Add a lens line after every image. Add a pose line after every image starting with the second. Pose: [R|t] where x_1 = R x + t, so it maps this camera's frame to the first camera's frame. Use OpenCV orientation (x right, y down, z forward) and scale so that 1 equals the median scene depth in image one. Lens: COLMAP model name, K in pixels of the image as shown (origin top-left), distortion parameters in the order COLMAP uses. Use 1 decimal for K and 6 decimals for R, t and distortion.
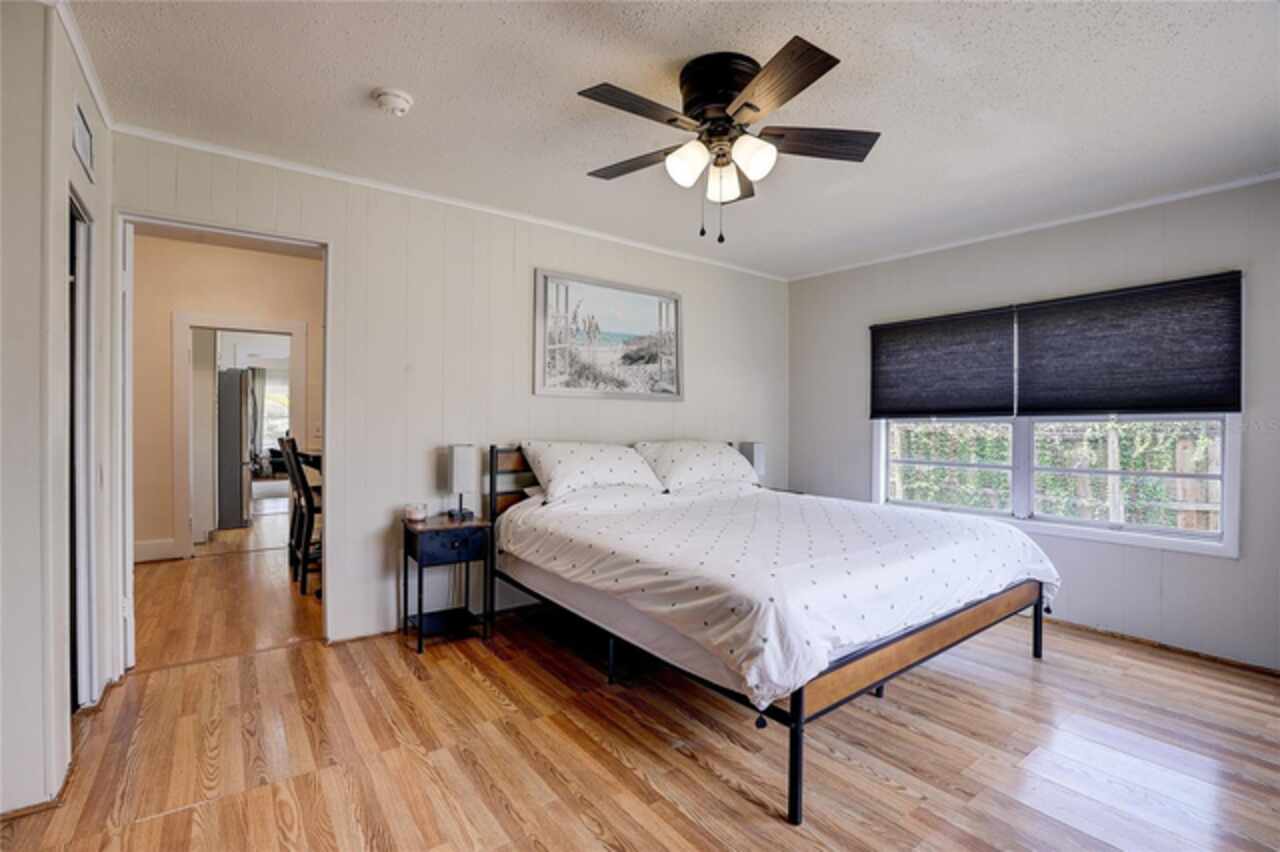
lens RADIAL K [[579.7, 0, 642.2], [0, 579.7, 427.9], [0, 0, 1]] dist [-0.045384, 0.012995]
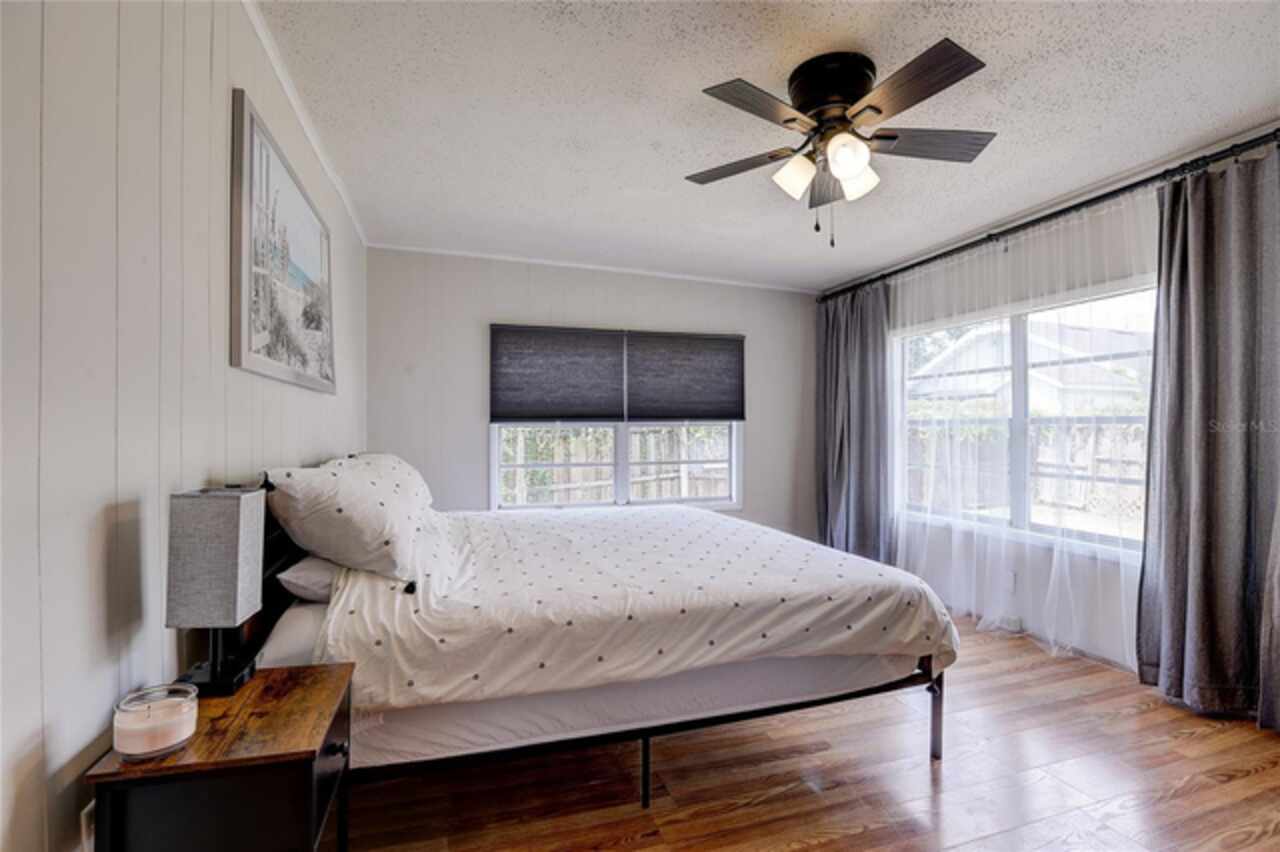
lens RADIAL K [[579.7, 0, 644.1], [0, 579.7, 426.8], [0, 0, 1]] dist [-0.045384, 0.012995]
pose [[0.326180, -0.001037, 0.945307, -0.477724], [0.005199, 0.999986, -0.000697, -0.007717], [-0.945293, 0.005142, 0.326181, 0.525772]]
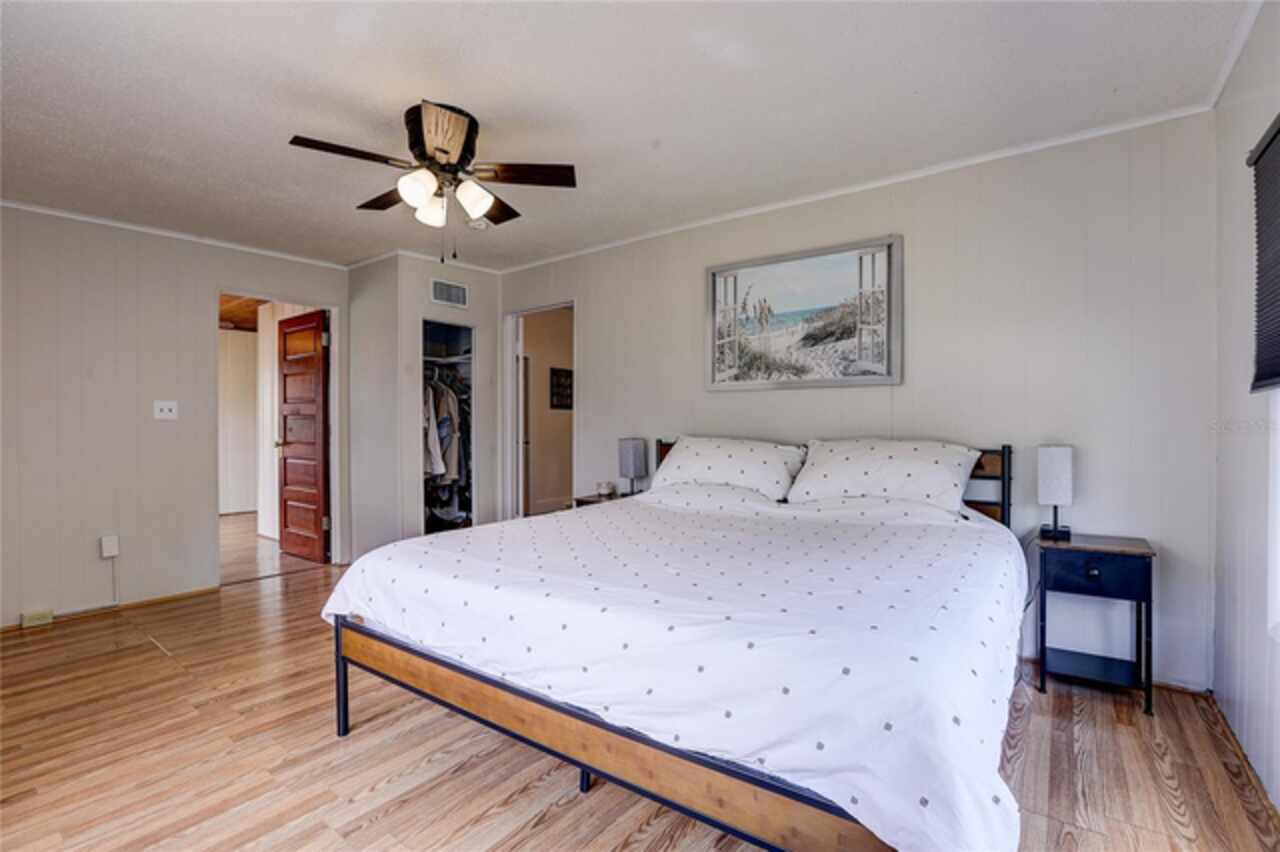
lens RADIAL K [[579.7, 0, 630.2], [0, 579.7, 425.9], [0, 0, 1]] dist [-0.045384, 0.012995]
pose [[0.298198, -0.005636, -0.954487, 0.721913], [0.002115, 0.999984, -0.005244, 0.008860], [0.954502, -0.000455, 0.298206, 0.538303]]
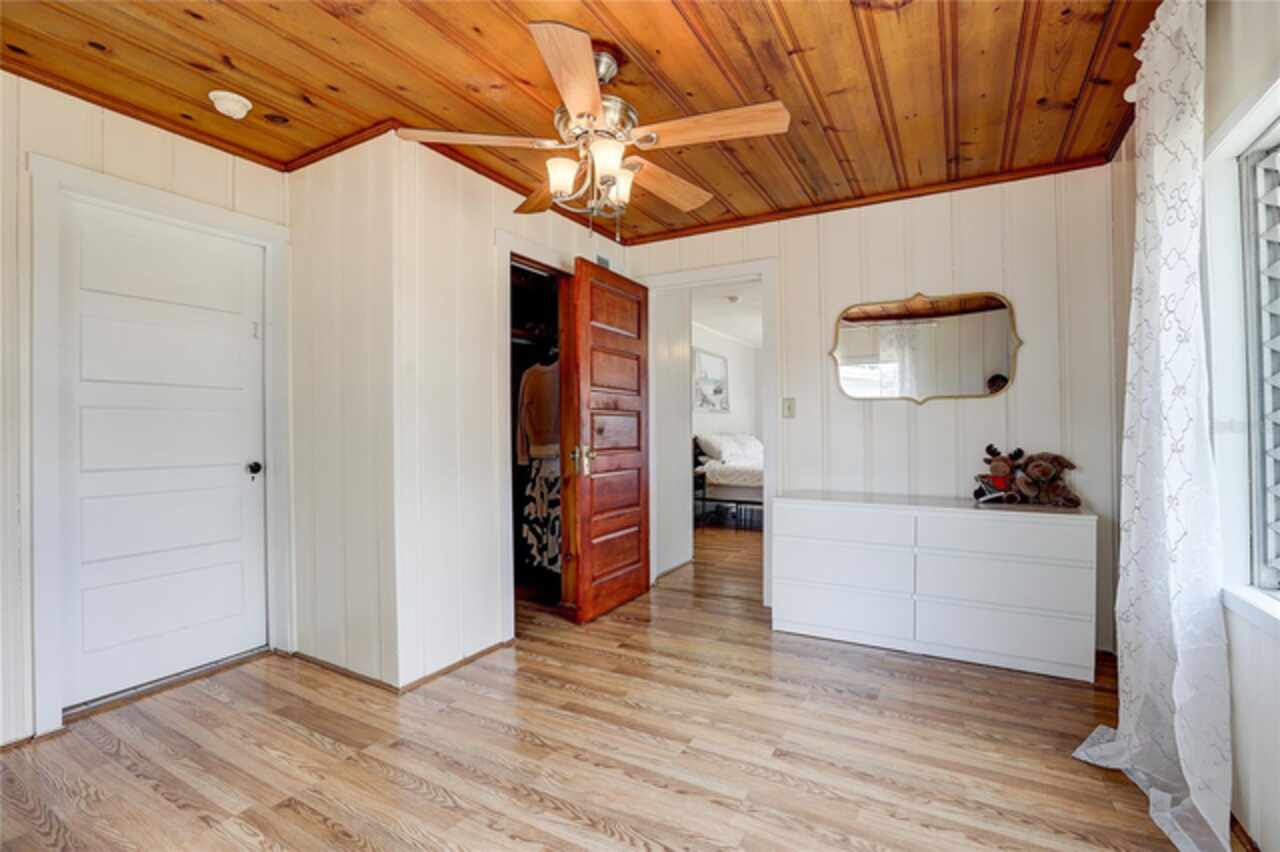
lens RADIAL K [[579.7, 0, 644.4], [0, 579.7, 426.1], [0, 0, 1]] dist [-0.045384, 0.012995]
pose [[0.914900, -0.013416, 0.403458, -1.079874], [0.017472, 0.999827, -0.006373, 0.003520], [-0.403303, 0.012880, 0.914976, -0.712230]]
